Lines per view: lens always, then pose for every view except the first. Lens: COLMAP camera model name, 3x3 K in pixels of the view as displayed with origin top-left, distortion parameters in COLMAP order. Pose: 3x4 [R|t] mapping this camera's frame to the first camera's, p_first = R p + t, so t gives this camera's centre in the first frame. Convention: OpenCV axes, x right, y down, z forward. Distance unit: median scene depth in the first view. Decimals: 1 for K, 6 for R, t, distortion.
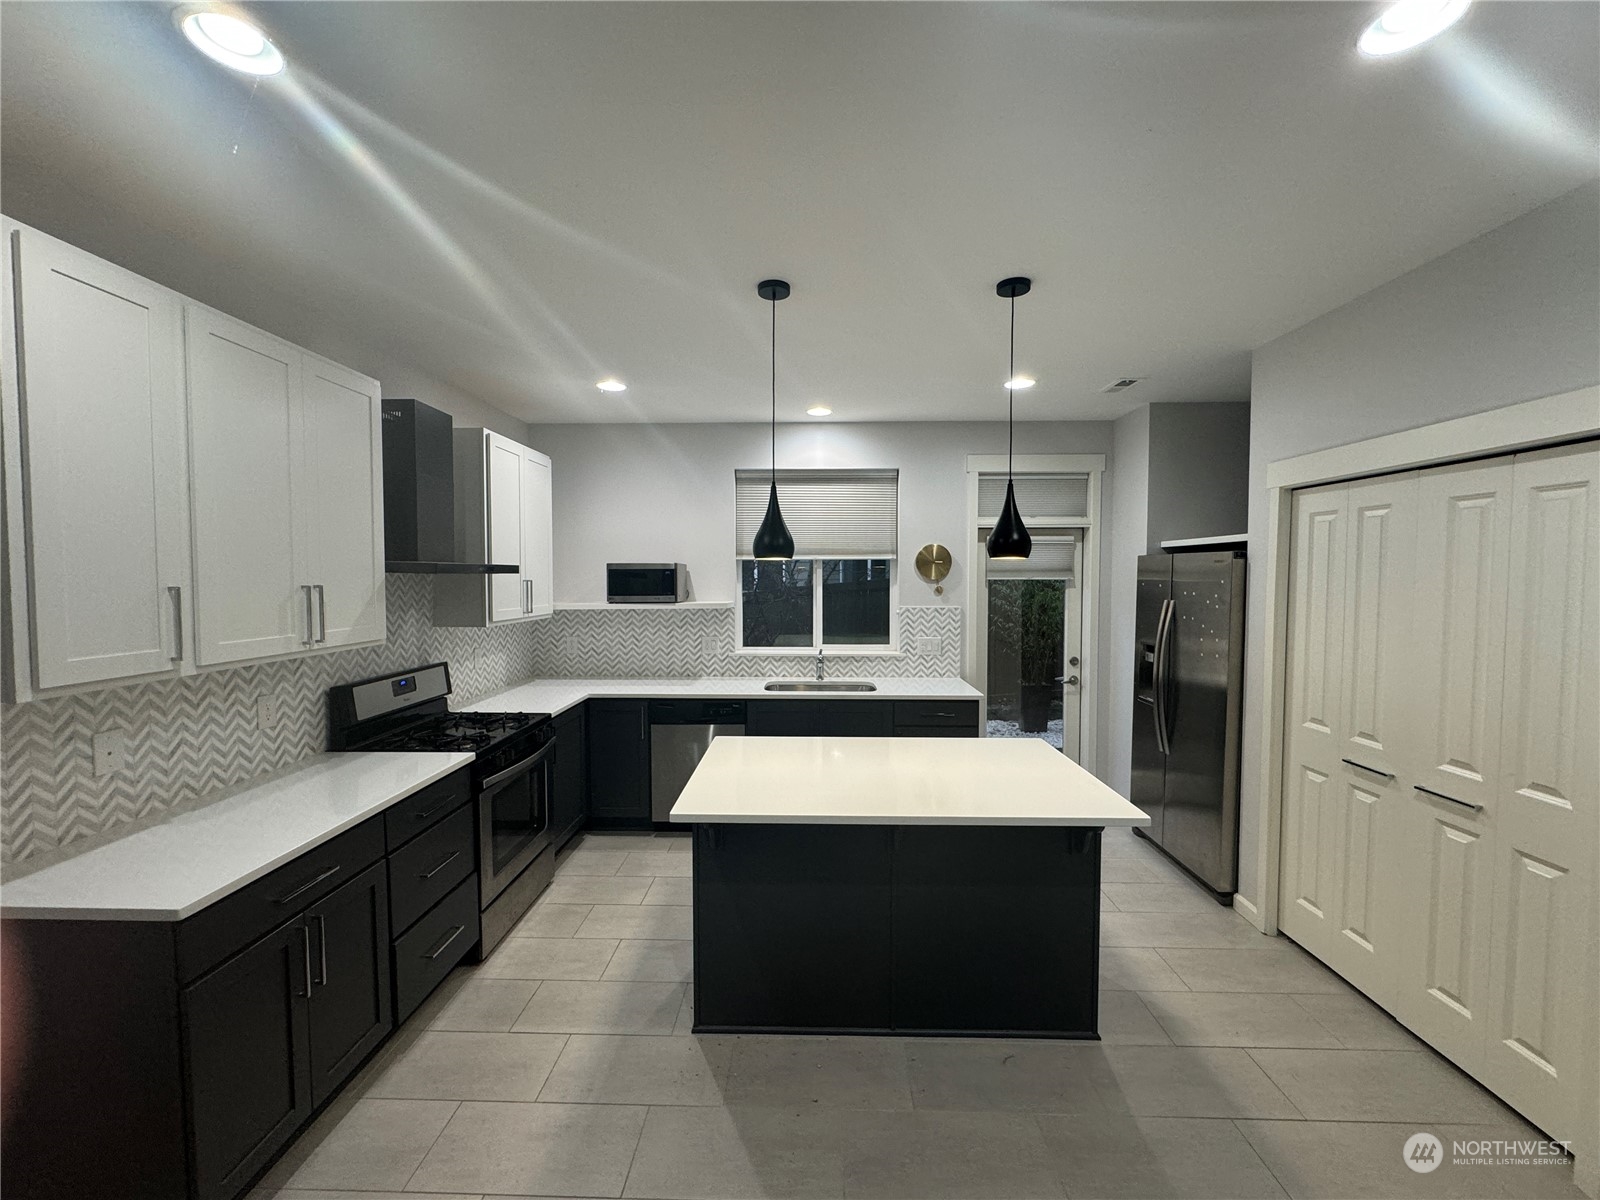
lens RADIAL K [[642.3, 0, 794.7], [0, 642.3, 597.4], [0, 0, 1]] dist [0.001974, 0.000000]
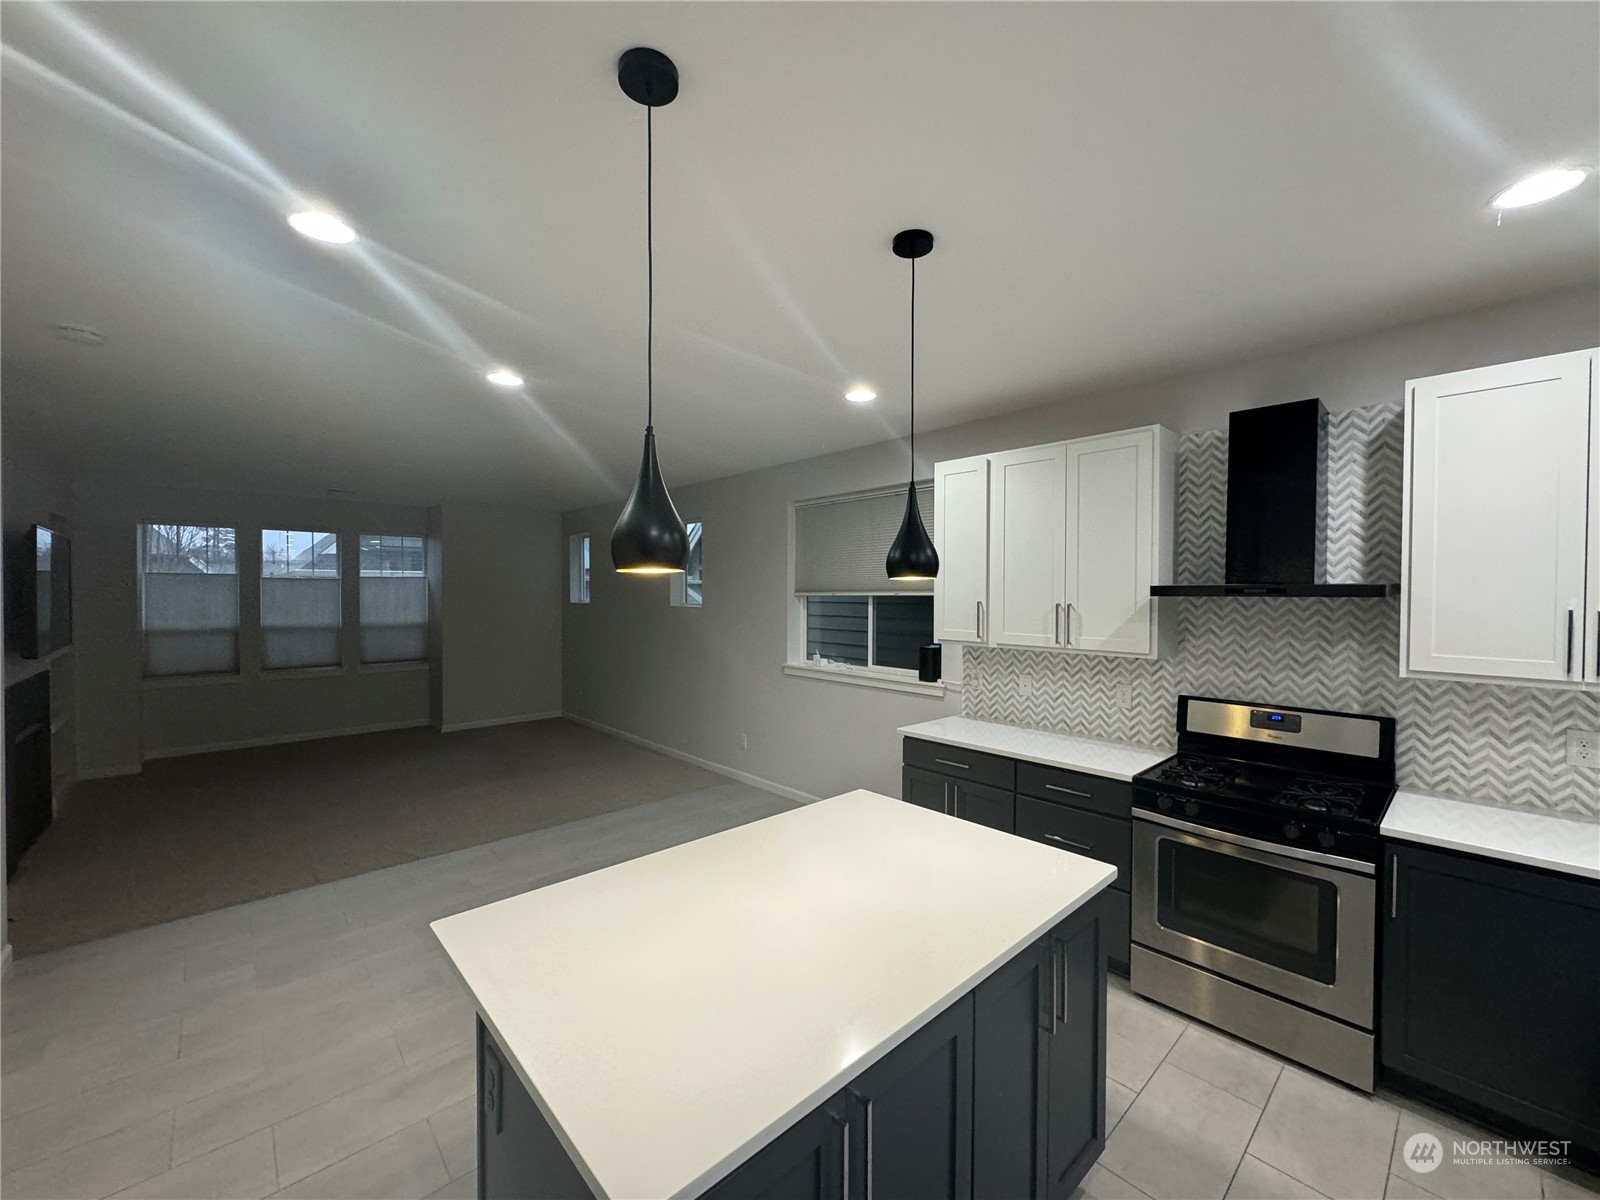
lens RADIAL K [[642.3, 0, 796.1], [0, 642.3, 601.1], [0, 0, 1]] dist [0.001974, 0.000000]
pose [[-0.716371, 0.010051, -0.697647, 1.101753], [-0.027304, 0.998726, 0.042426, -0.110385], [0.697185, 0.049441, -0.715184, 2.585271]]
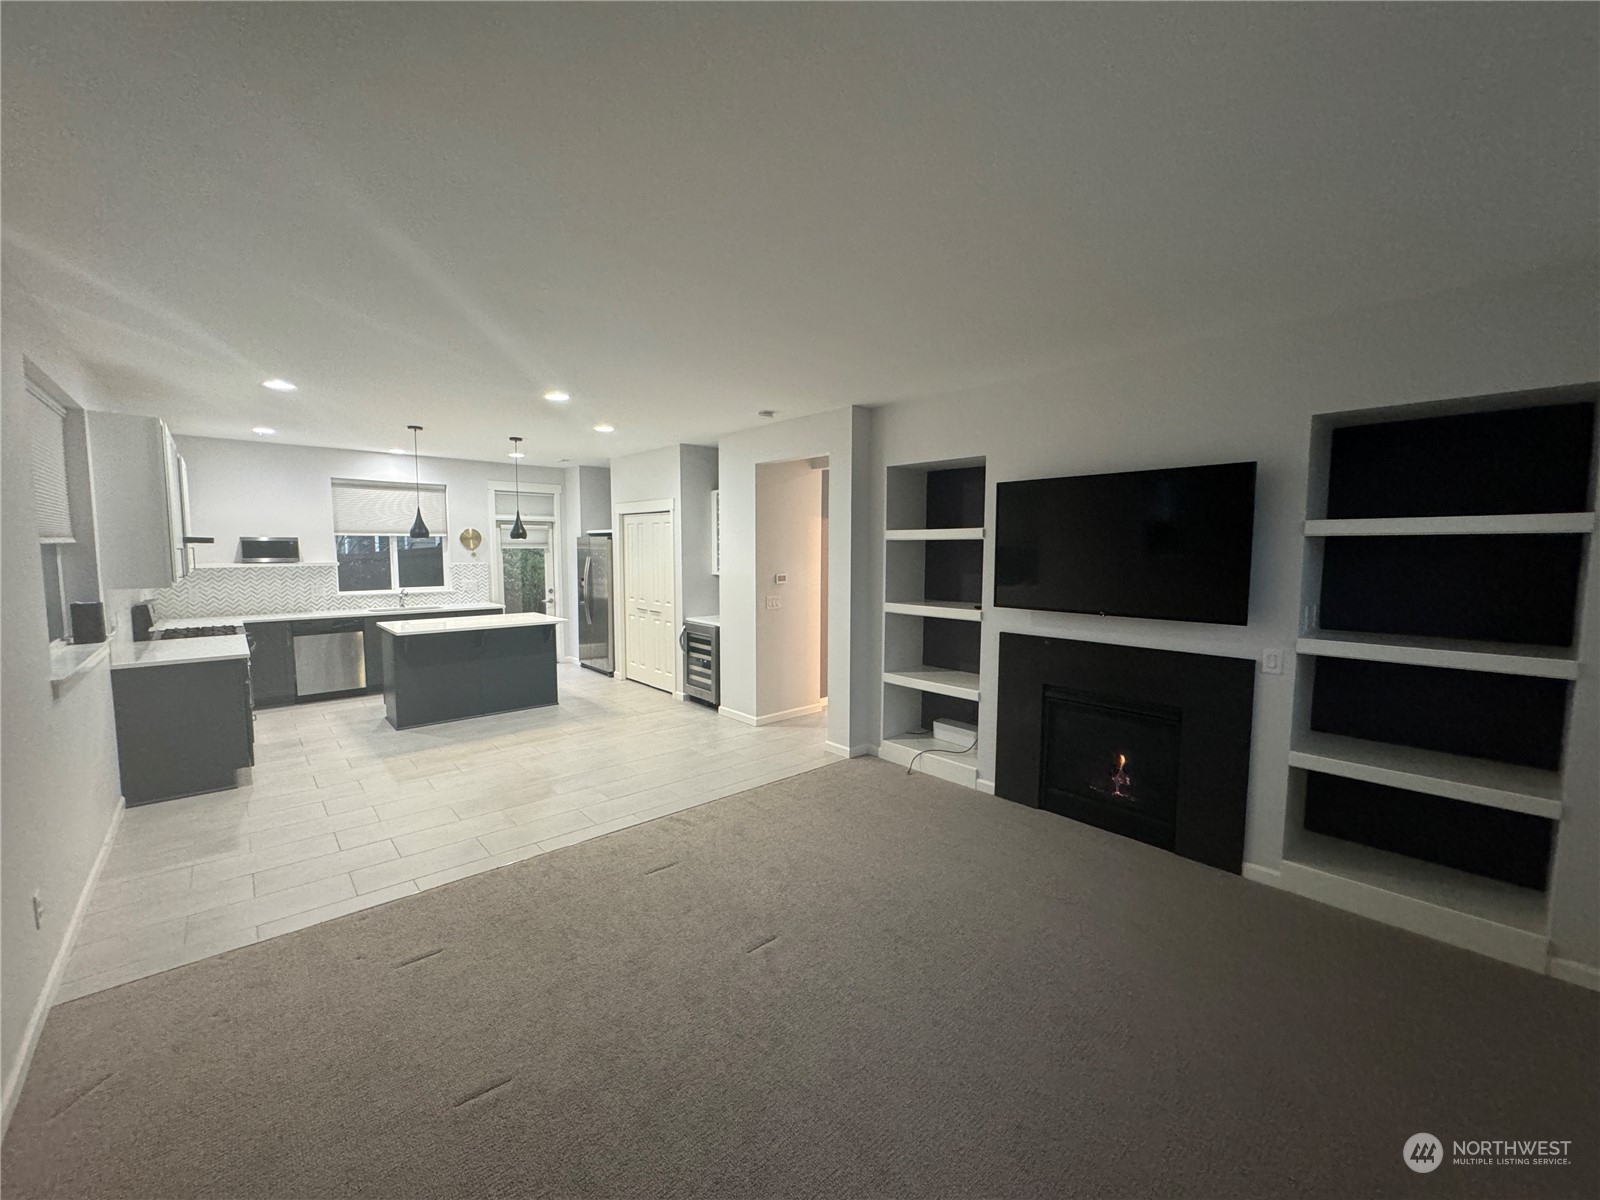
lens RADIAL K [[642.3, 0, 796.8], [0, 642.3, 600.5], [0, 0, 1]] dist [0.001974, 0.000000]
pose [[0.728993, -0.053245, 0.682447, -0.347761], [0.020735, 0.998230, 0.055734, 0.036446], [-0.684207, -0.026480, 0.728807, -0.919214]]
